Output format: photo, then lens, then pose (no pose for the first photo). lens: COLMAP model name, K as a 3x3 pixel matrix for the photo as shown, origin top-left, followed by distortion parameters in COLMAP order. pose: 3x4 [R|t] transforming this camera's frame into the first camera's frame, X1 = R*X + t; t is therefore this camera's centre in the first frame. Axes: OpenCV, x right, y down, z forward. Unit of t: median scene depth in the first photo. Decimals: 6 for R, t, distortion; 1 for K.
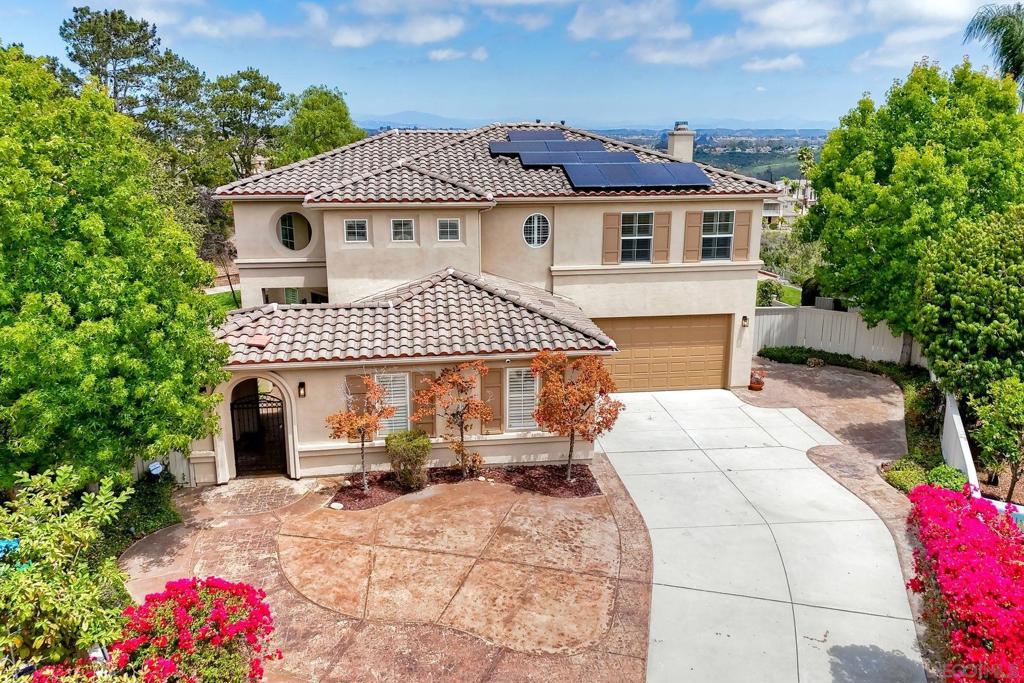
lens RADIAL K [[848.5, 0, 547.5], [0, 848.5, 336.1], [0, 0, 1]] dist [0.081542, -0.114500]
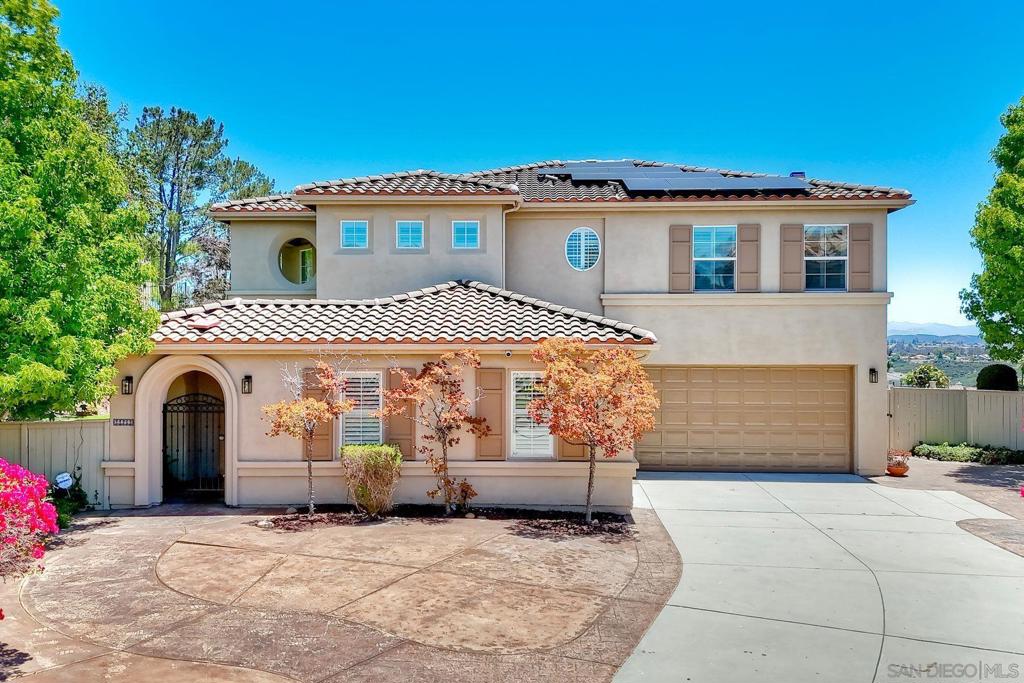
lens RADIAL K [[998.3, 0, 507.5], [0, 998.3, 320.1], [0, 0, 1]] dist [0.115942, -0.175049]
pose [[0.982317, -0.006908, -0.187096, 0.120775], [-0.037712, 0.971536, -0.233870, 0.211208], [0.183386, 0.236791, 0.954096, 0.145276]]
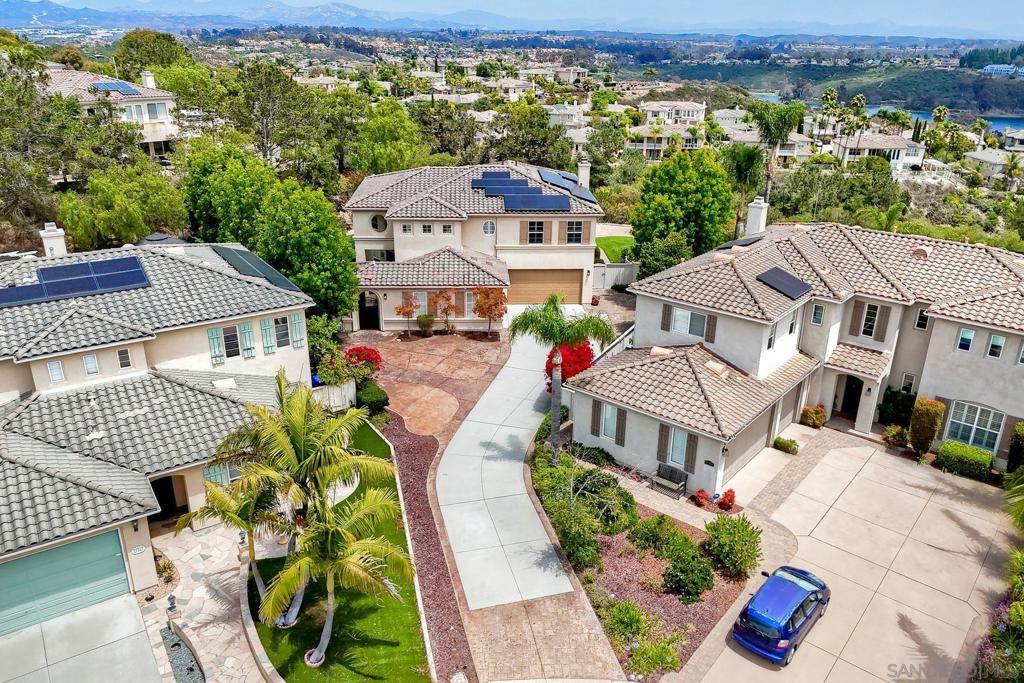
lens RADIAL K [[782.1, 0, 548.0], [0, 782.1, 370.7], [0, 0, 1]] dist [0.152144, -0.248903]
pose [[0.997960, 0.042554, -0.047588, 0.327738], [-0.035289, 0.988910, 0.144264, -0.077011], [0.053199, -0.142290, 0.988394, -1.365673]]
